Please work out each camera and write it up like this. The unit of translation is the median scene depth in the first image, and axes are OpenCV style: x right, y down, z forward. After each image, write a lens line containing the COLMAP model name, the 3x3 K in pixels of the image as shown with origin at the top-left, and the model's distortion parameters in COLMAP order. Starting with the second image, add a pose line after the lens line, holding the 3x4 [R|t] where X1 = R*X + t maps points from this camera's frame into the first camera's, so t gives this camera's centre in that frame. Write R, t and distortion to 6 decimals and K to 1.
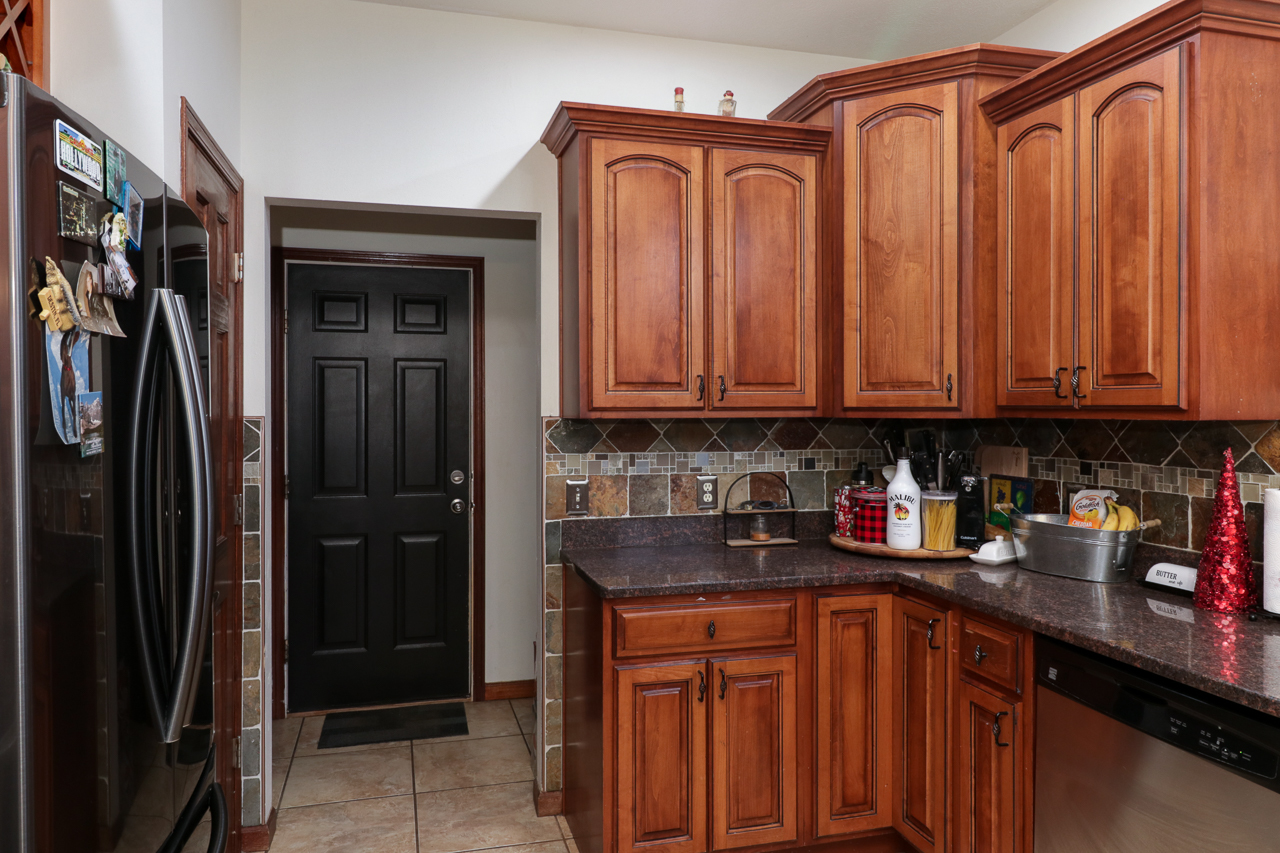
lens RADIAL K [[864.0, 0, 633.0], [0, 864.0, 411.2], [0, 0, 1]] dist [0.004147, 0.001790]
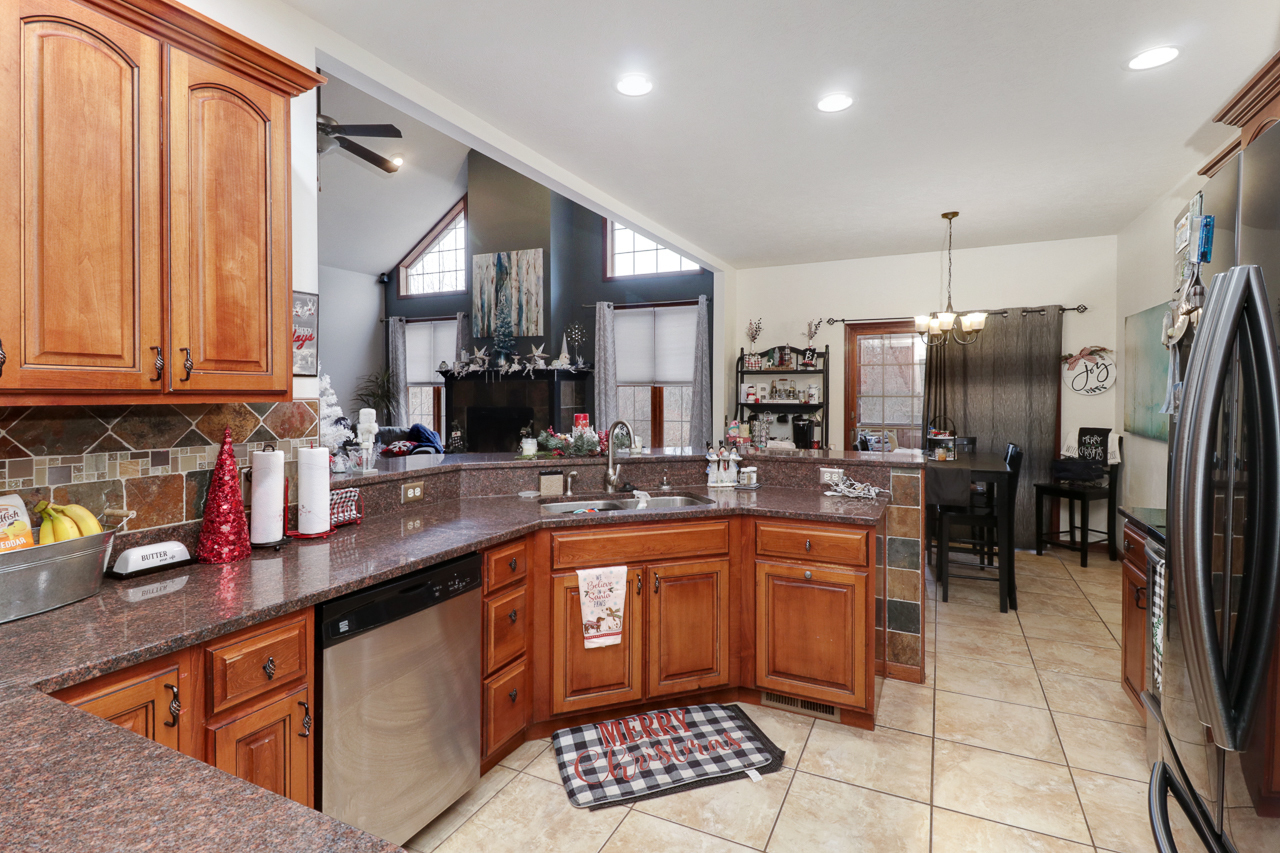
lens RADIAL K [[597.6, 0, 658.2], [0, 597.6, 399.6], [0, 0, 1]] dist [0.001405, -0.006100]
pose [[-0.762920, -0.009842, 0.646418, -0.243259], [0.001121, 0.999862, 0.016546, -0.004873], [-0.646492, 0.013347, -0.762804, 0.967764]]
